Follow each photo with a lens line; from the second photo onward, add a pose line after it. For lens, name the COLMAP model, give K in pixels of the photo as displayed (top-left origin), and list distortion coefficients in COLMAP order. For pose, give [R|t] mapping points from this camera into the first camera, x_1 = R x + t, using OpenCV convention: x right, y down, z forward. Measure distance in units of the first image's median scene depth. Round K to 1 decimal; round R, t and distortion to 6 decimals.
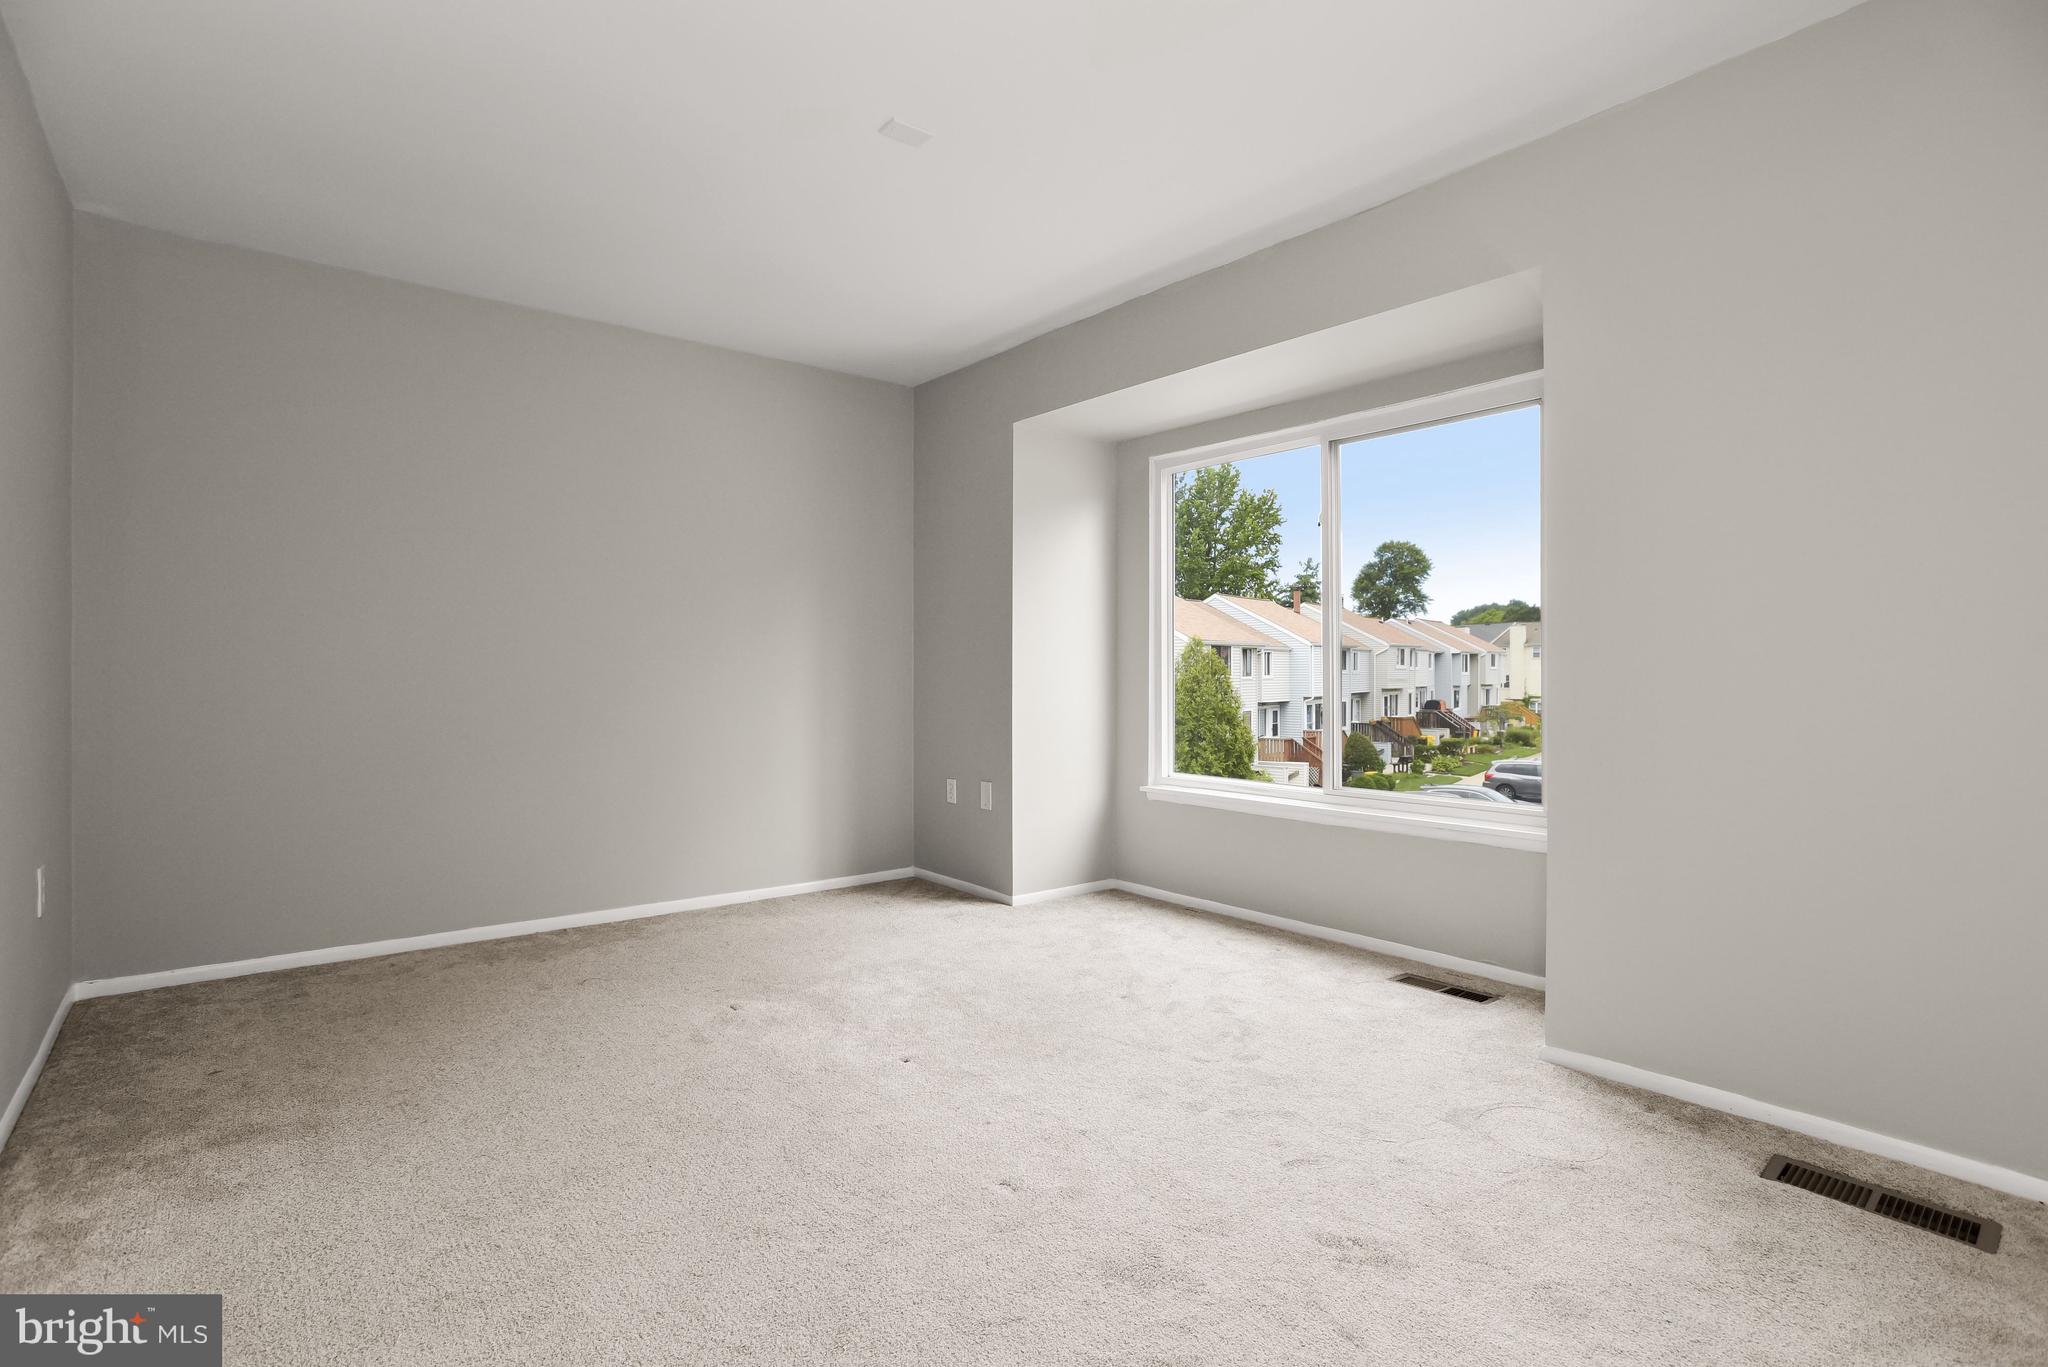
lens RADIAL K [[986.5, 0, 1010.3], [0, 986.5, 678.3], [0, 0, 1]] dist [-0.070107, 0.029516]
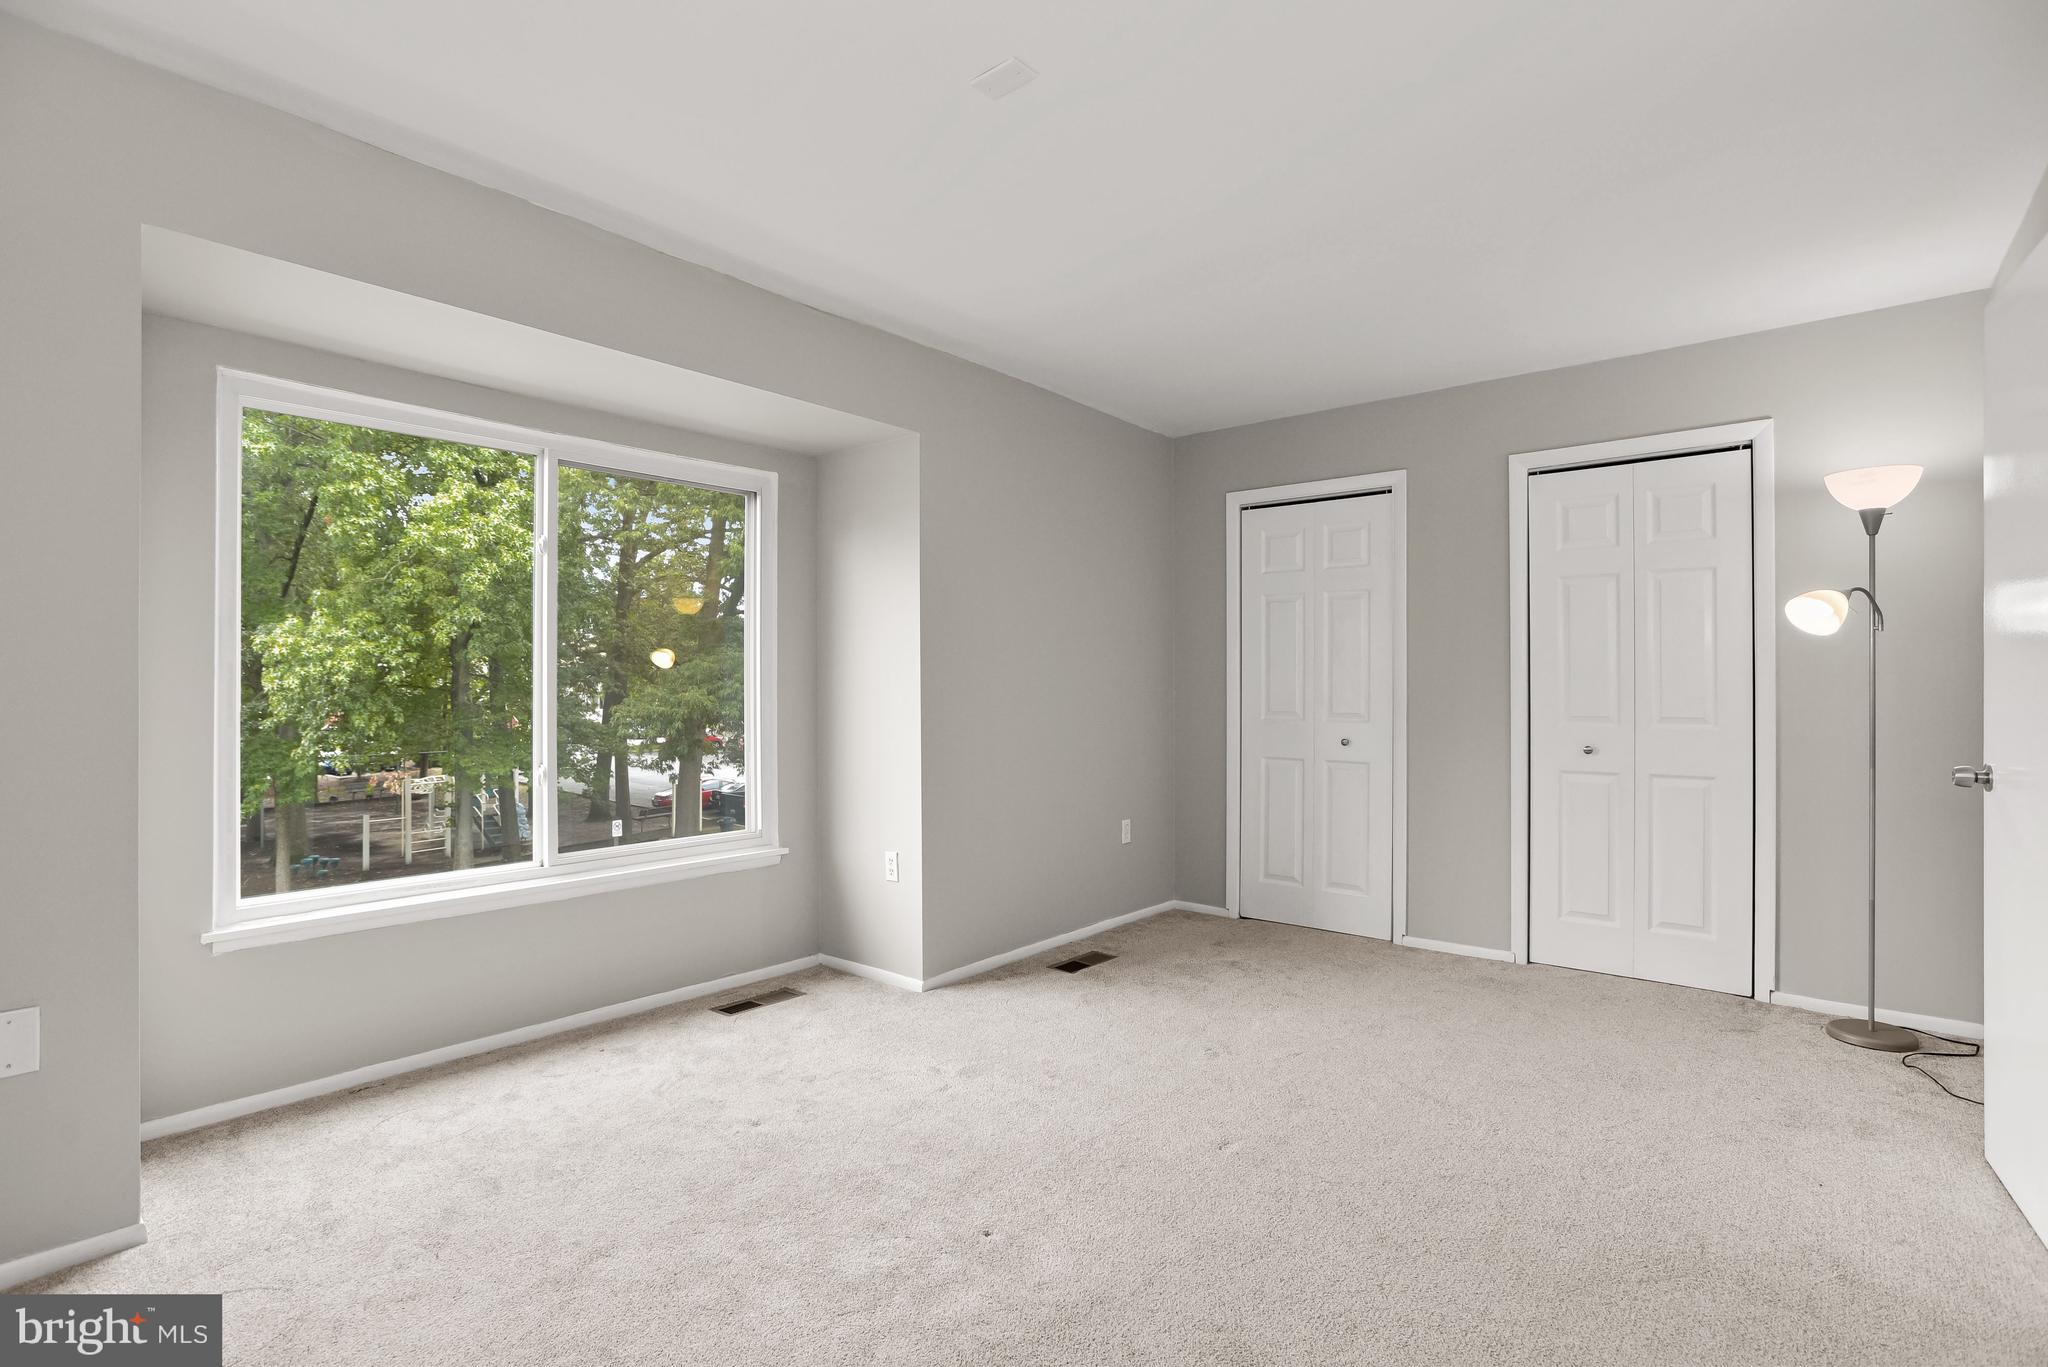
lens RADIAL K [[986.5, 0, 1010.3], [0, 986.5, 678.3], [0, 0, 1]] dist [-0.070107, 0.029516]
pose [[-0.164950, 0.009105, 0.986260, -0.717444], [0.023316, 0.999714, -0.005330, -0.041677], [-0.986026, 0.022116, -0.165115, 0.890589]]
